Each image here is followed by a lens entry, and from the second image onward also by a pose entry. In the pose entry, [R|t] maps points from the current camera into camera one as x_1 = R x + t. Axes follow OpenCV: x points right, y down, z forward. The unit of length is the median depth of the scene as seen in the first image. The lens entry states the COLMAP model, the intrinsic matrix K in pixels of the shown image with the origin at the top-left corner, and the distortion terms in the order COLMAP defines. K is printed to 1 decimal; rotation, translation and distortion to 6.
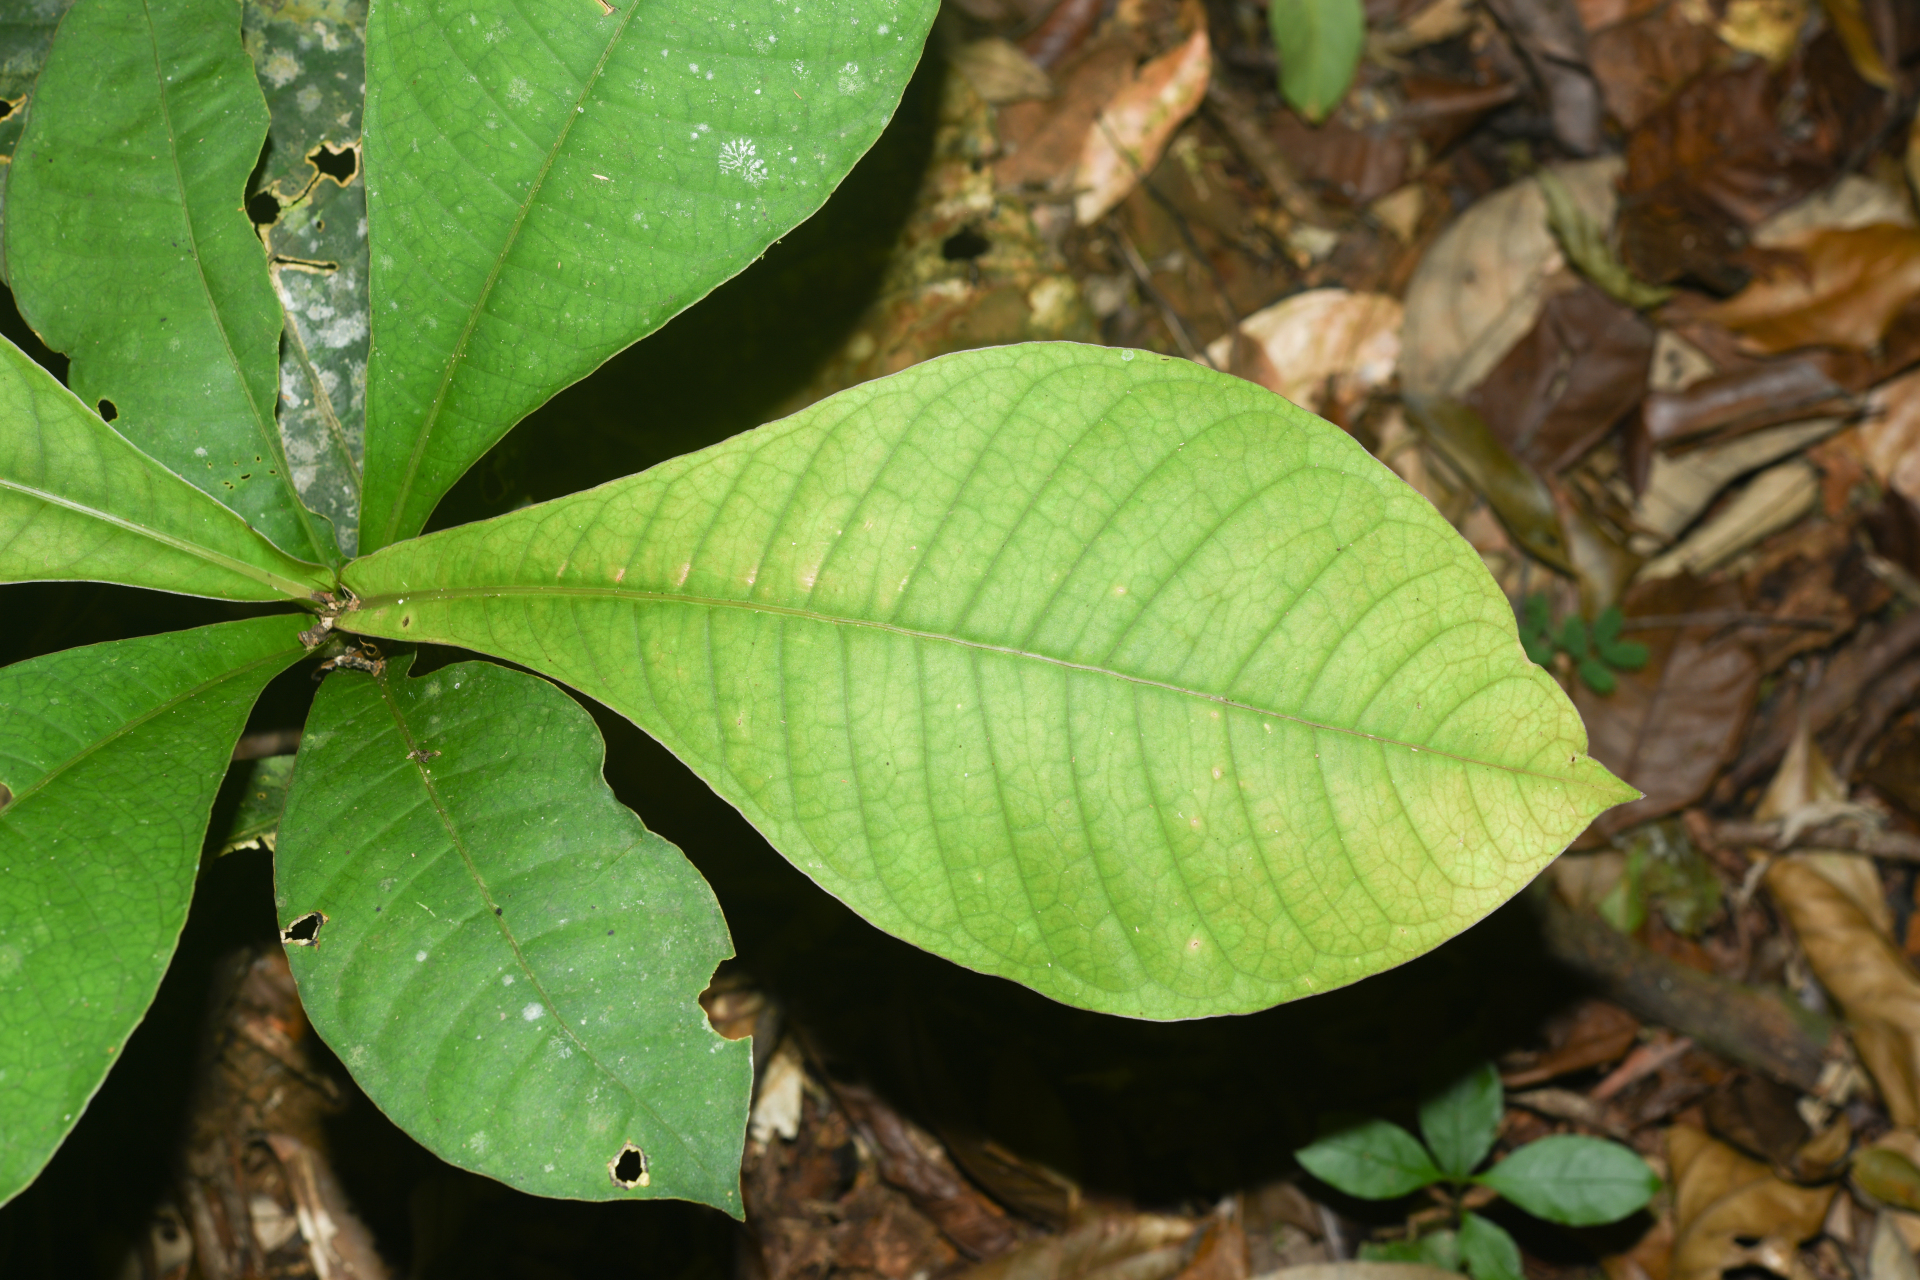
lens RADIAL K [[3213.0, 0, 960.1], [0, 3213.0, 635.0], [0, 0, 1]] dist [-0.059971, 0.647647]
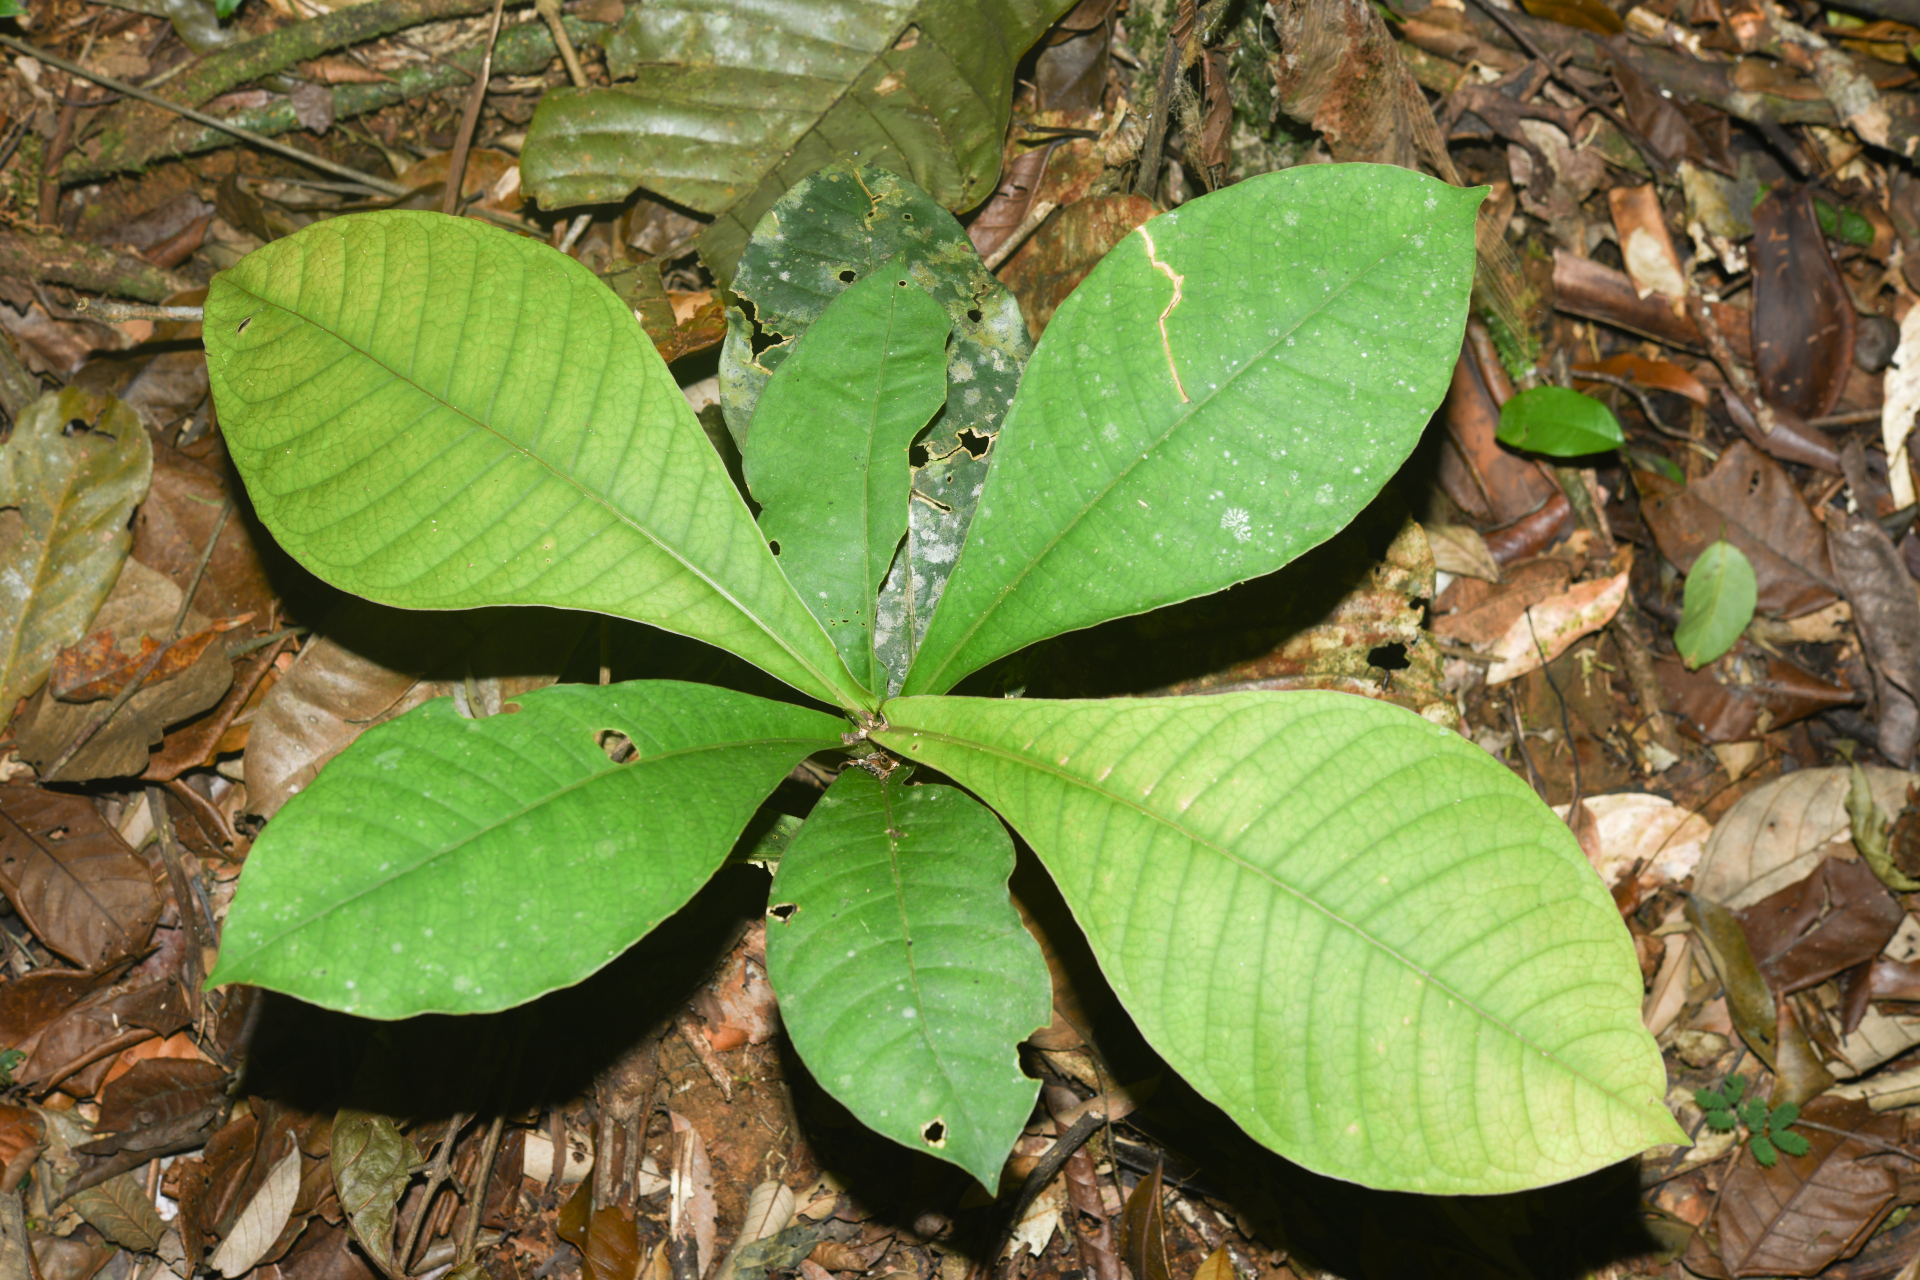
lens RADIAL K [[3213.0, 0, 960.1], [0, 3213.0, 635.0], [0, 0, 1]] dist [-0.059971, 0.647647]
pose [[0.932481, 0.321793, -0.164100, 0.065843], [-0.341354, 0.933598, -0.108959, 0.095171], [0.118141, 0.157619, 0.980408, -0.413155]]
